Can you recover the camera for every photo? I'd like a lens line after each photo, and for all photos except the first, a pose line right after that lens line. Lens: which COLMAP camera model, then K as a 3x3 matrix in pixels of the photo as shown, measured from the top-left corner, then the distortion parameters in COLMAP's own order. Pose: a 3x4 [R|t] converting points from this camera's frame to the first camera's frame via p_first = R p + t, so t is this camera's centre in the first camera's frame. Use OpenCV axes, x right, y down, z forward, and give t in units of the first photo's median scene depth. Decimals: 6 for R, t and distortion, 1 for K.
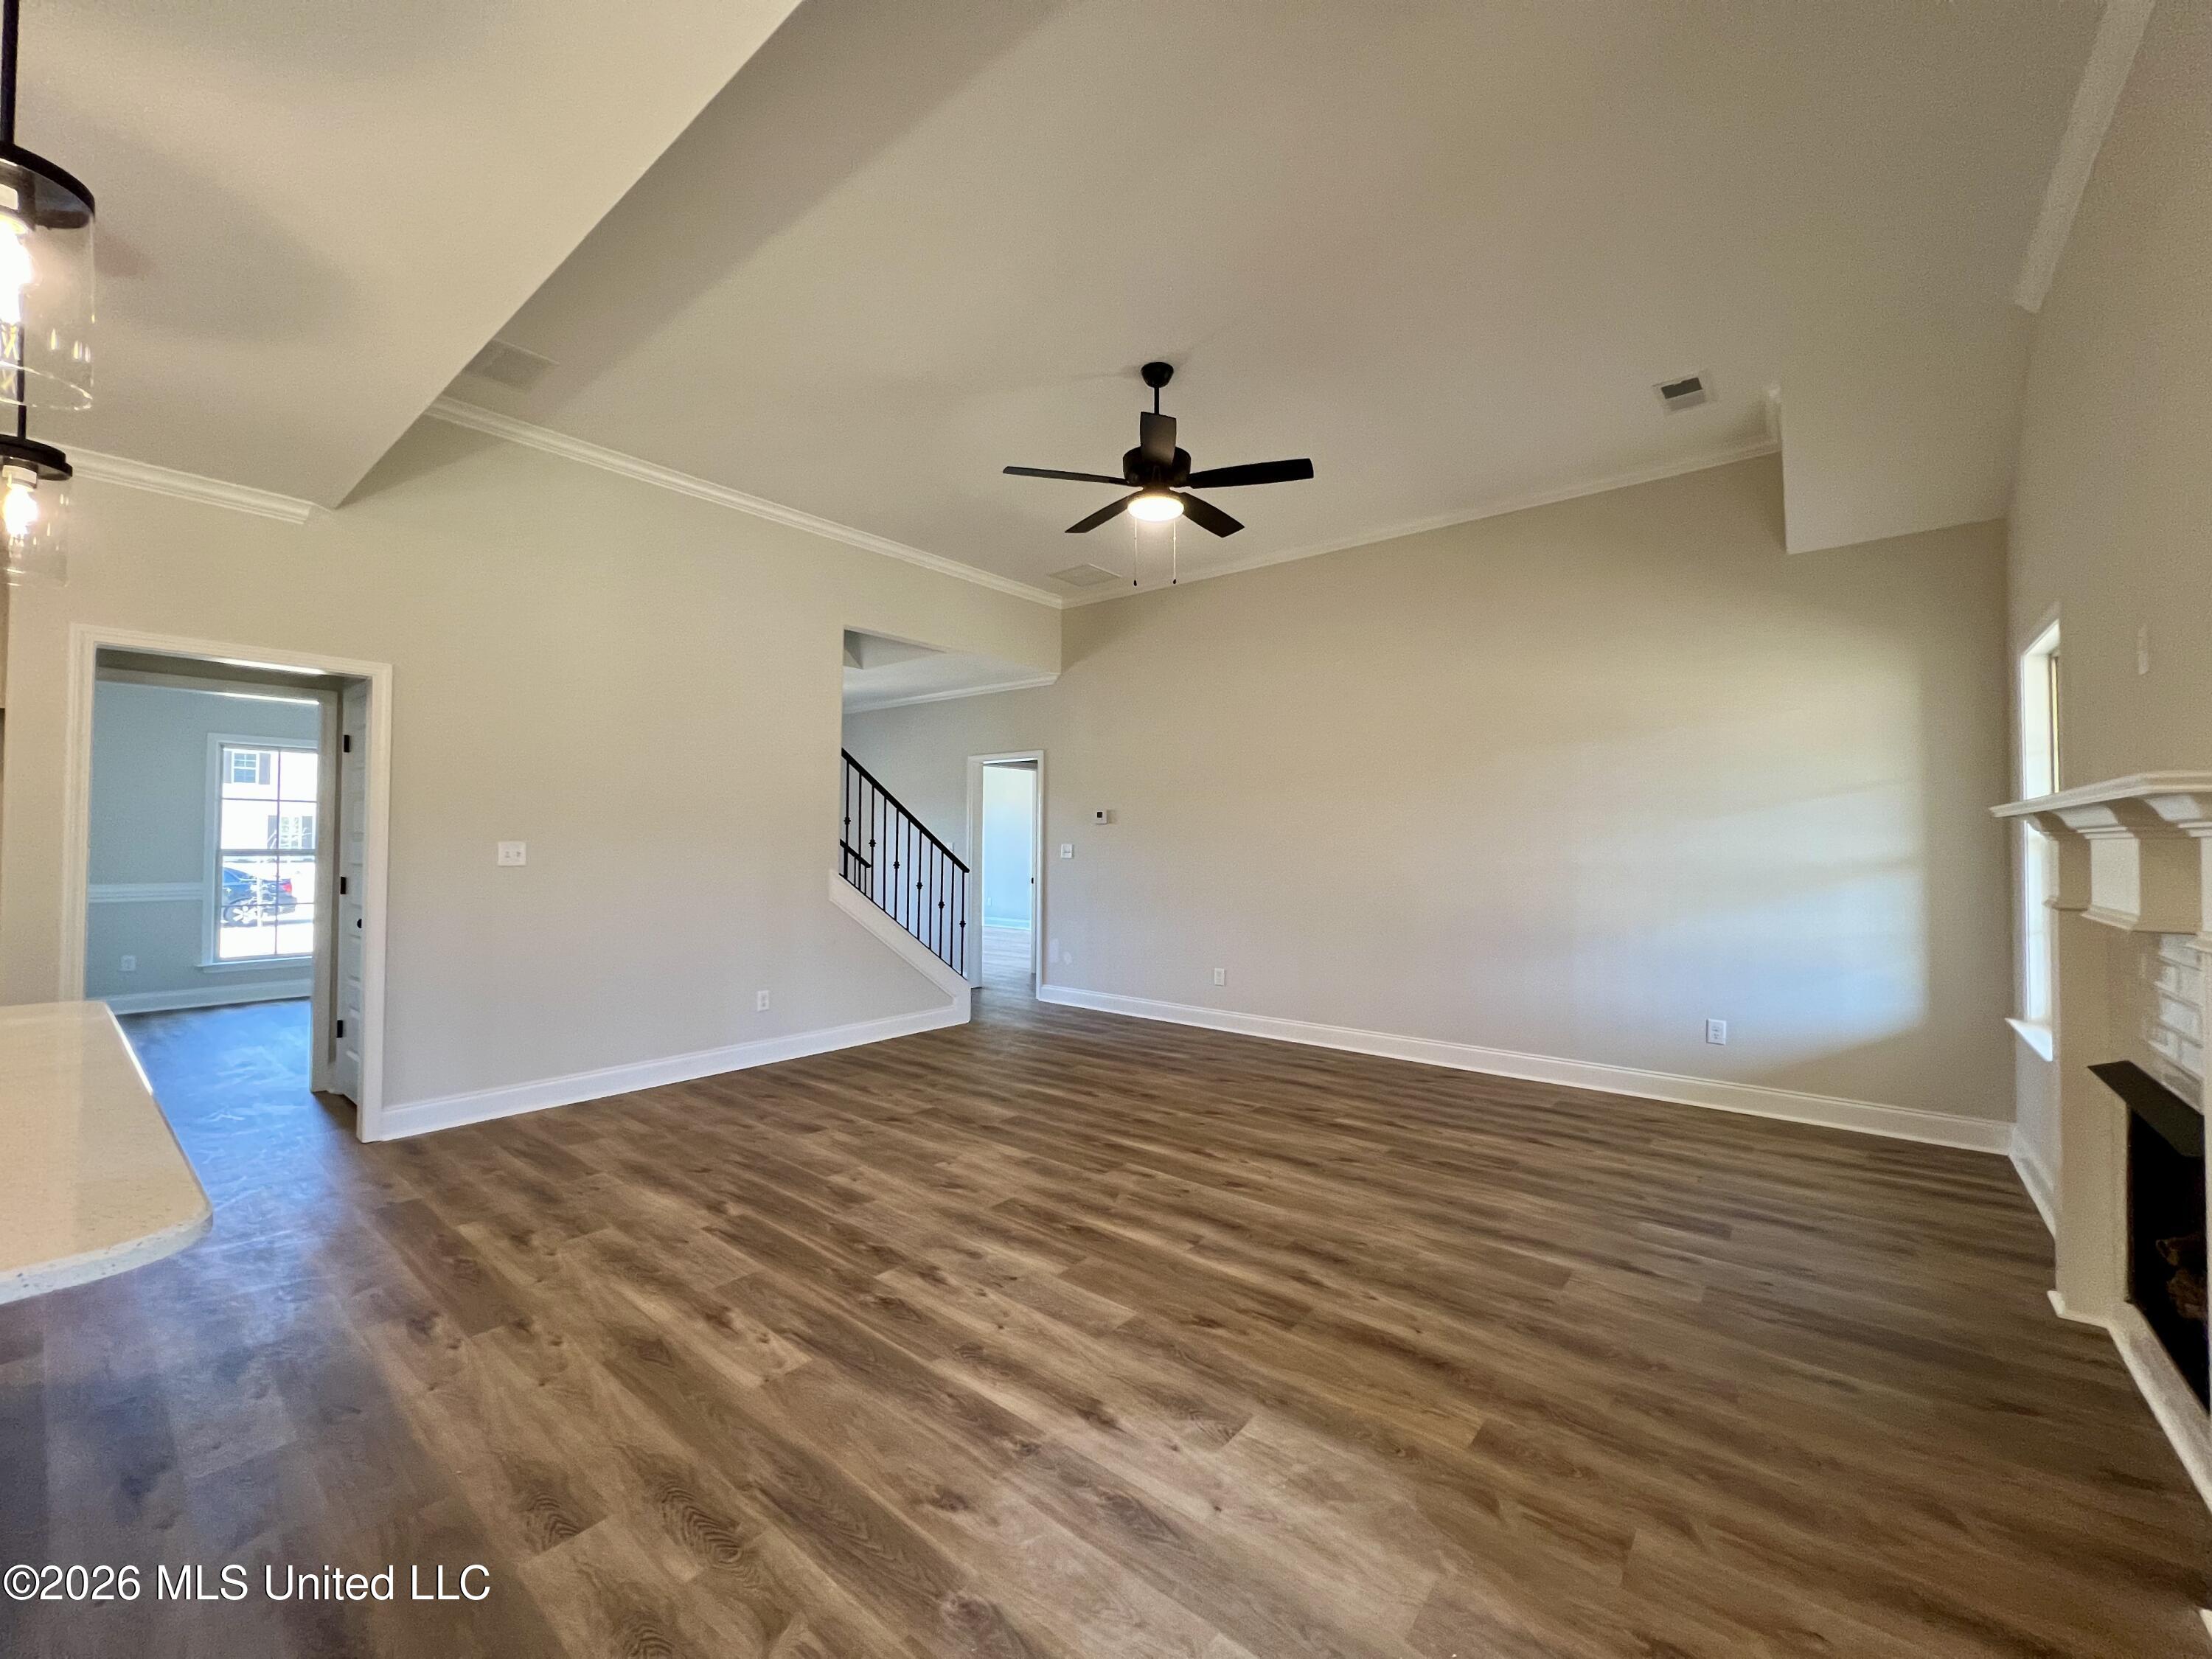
lens RADIAL K [[887.5, 0, 1099.3], [0, 887.5, 822.3], [0, 0, 1]] dist [-0.003028, 0.000878]
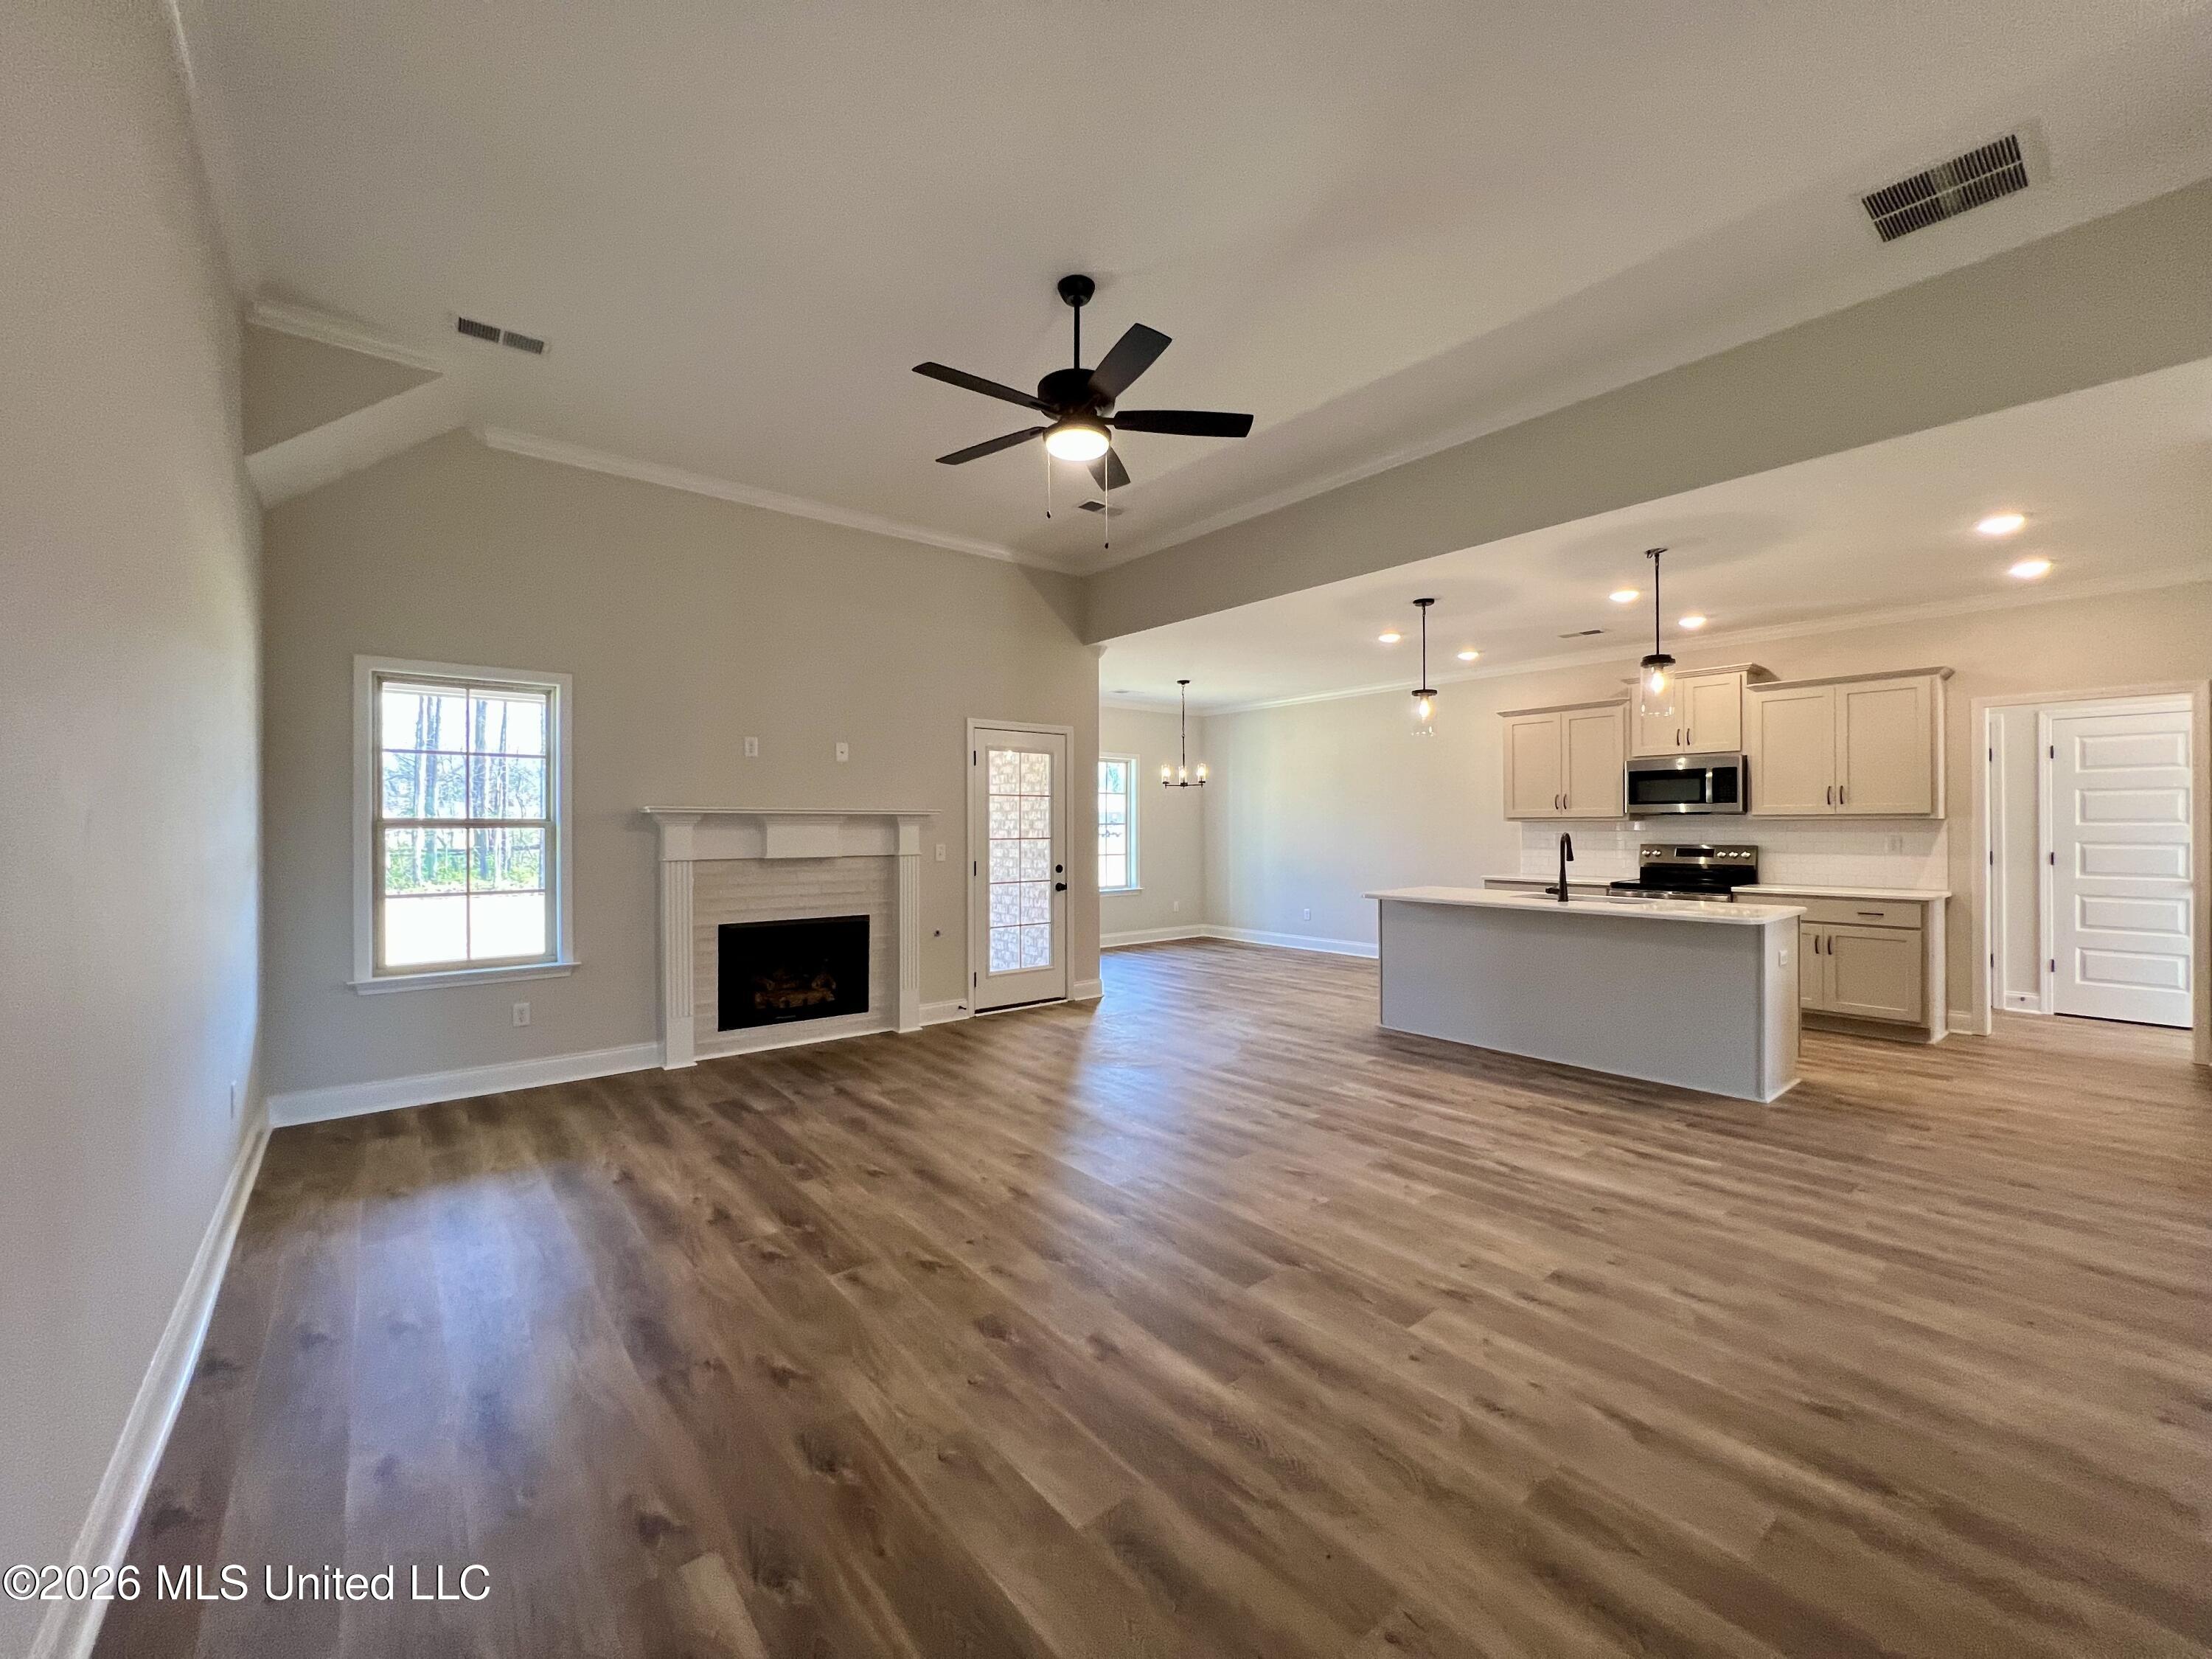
lens RADIAL K [[887.5, 0, 1099.3], [0, 887.5, 822.3], [0, 0, 1]] dist [-0.003028, 0.000878]
pose [[-0.980951, -0.001313, 0.194253, -0.145281], [-0.006031, 0.999701, -0.023700, 0.041884], [-0.194164, -0.024420, -0.980665, 2.119113]]
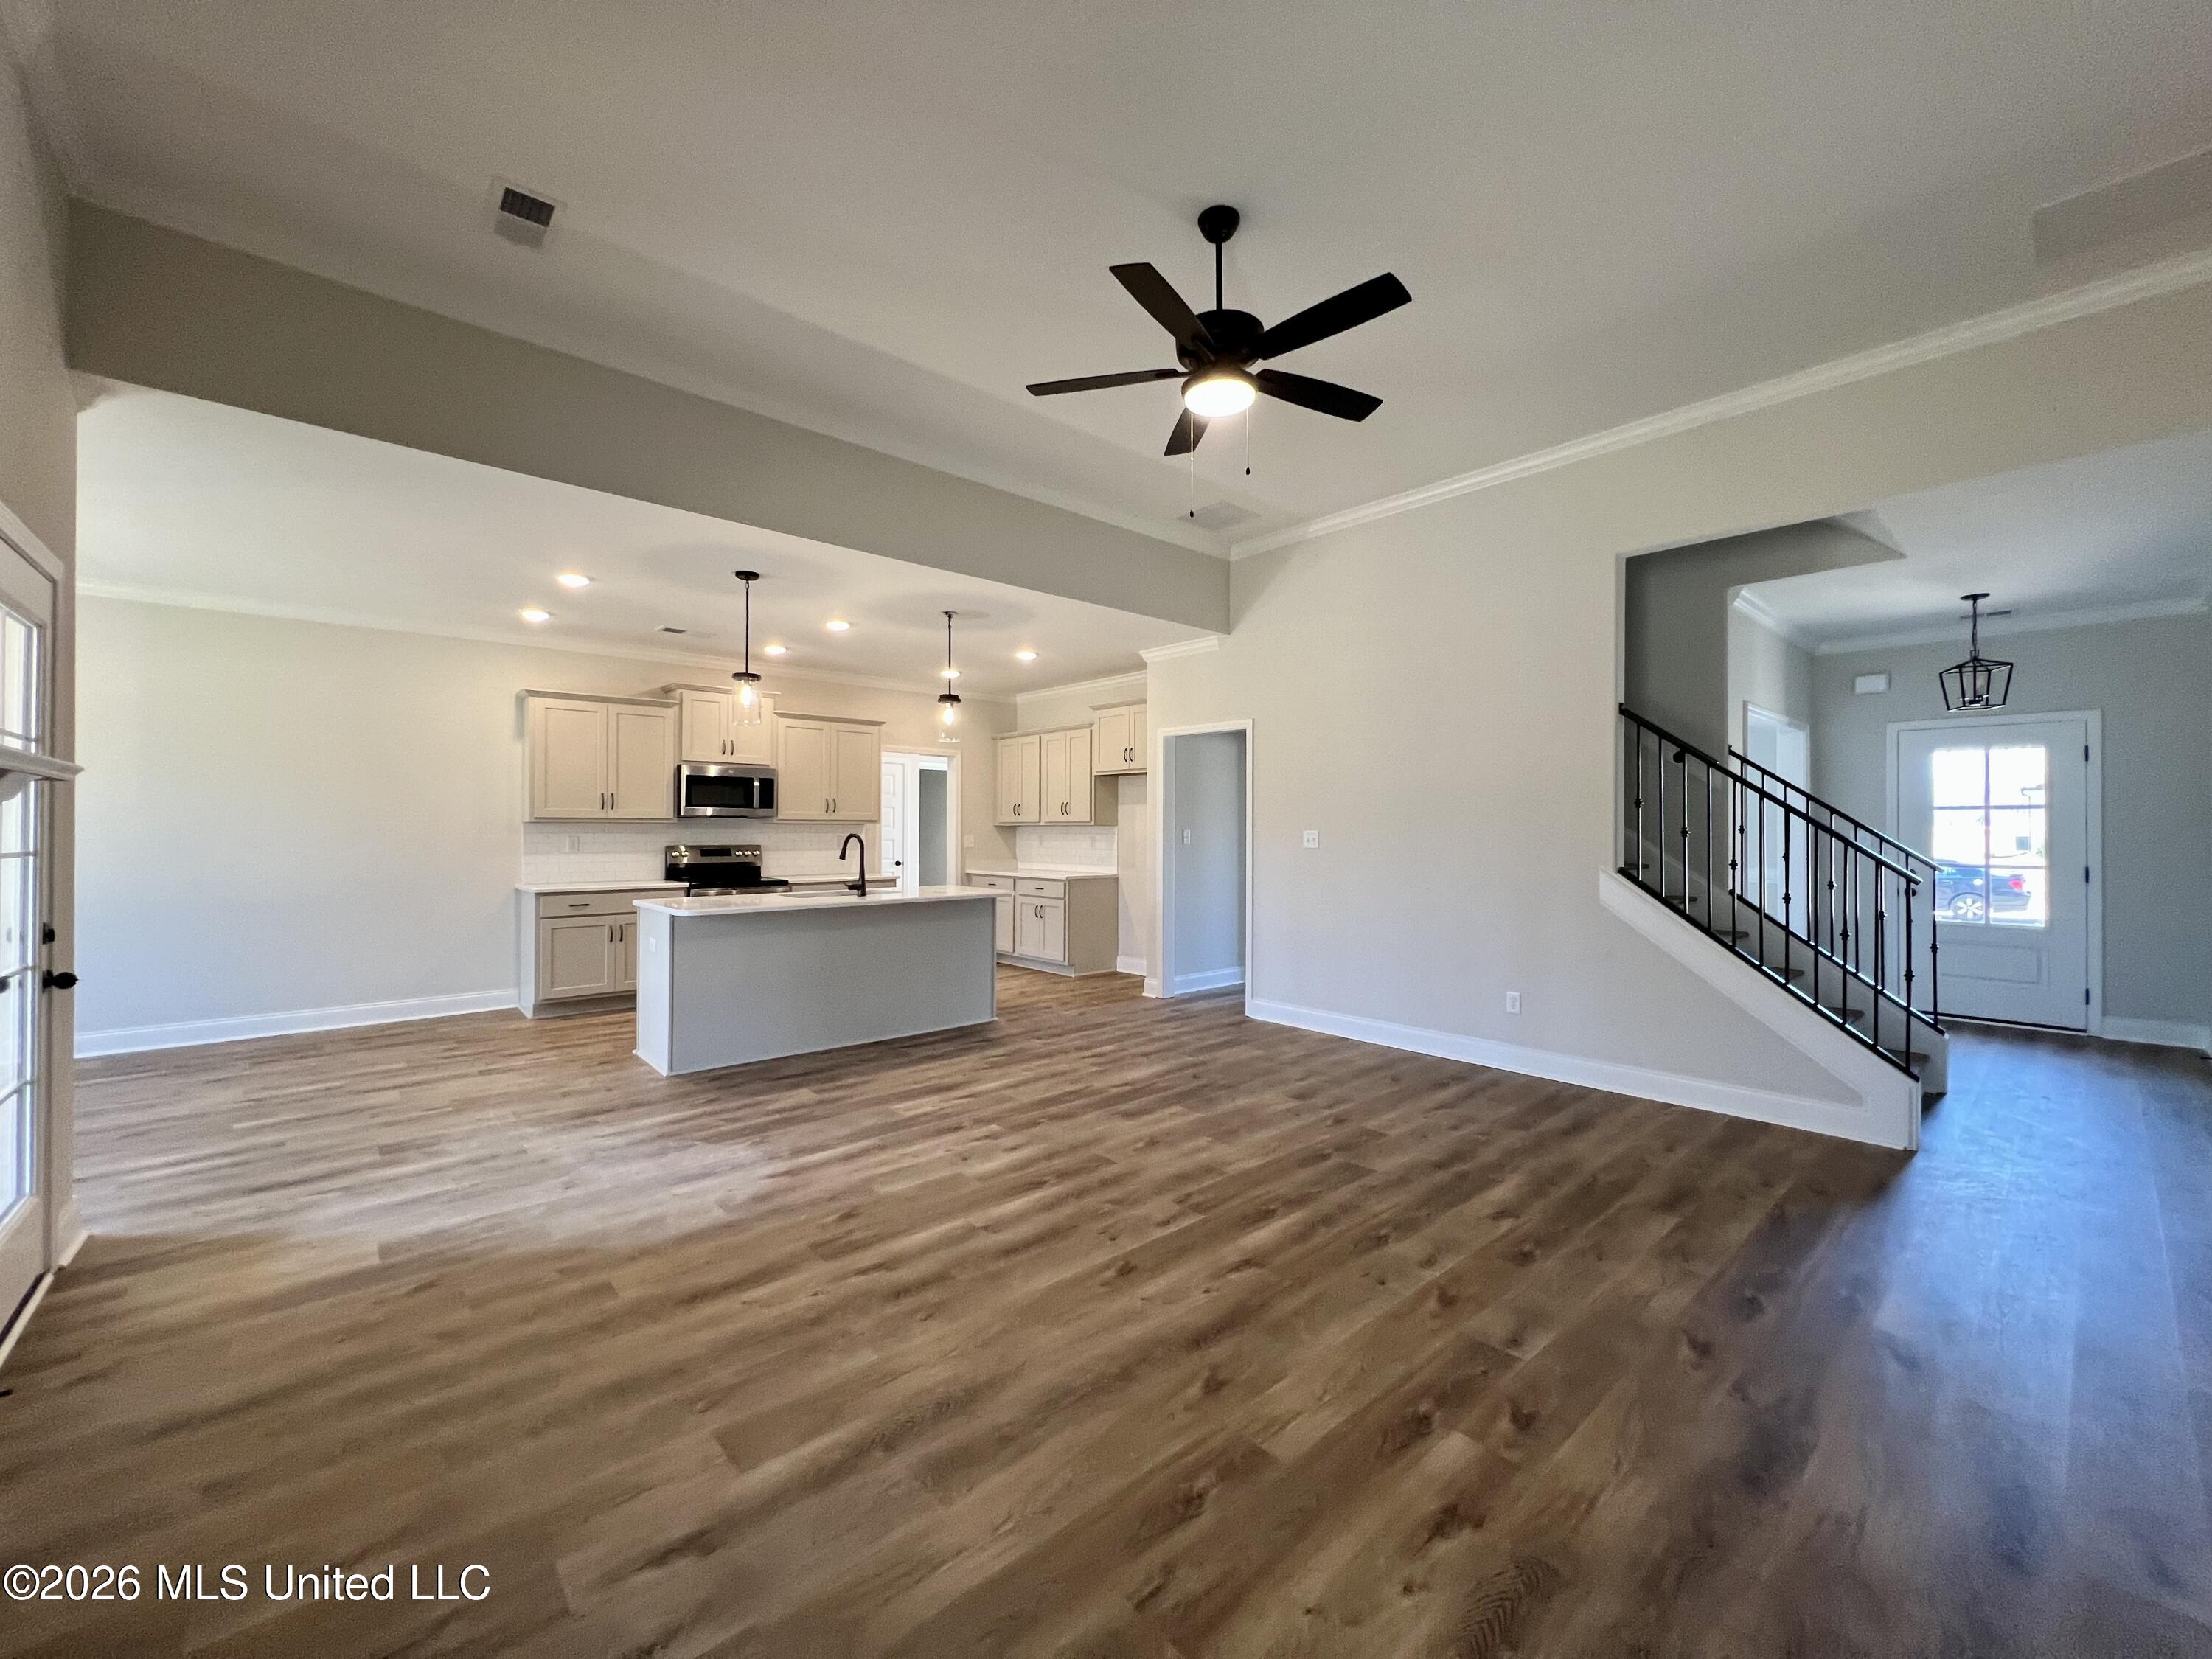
lens RADIAL K [[887.5, 0, 1099.3], [0, 887.5, 822.3], [0, 0, 1]] dist [-0.003028, 0.000878]
pose [[-0.151749, -0.012741, -0.988337, 0.970707], [0.019133, 0.999692, -0.015825, 0.032480], [0.988234, -0.021311, -0.151459, 1.159474]]
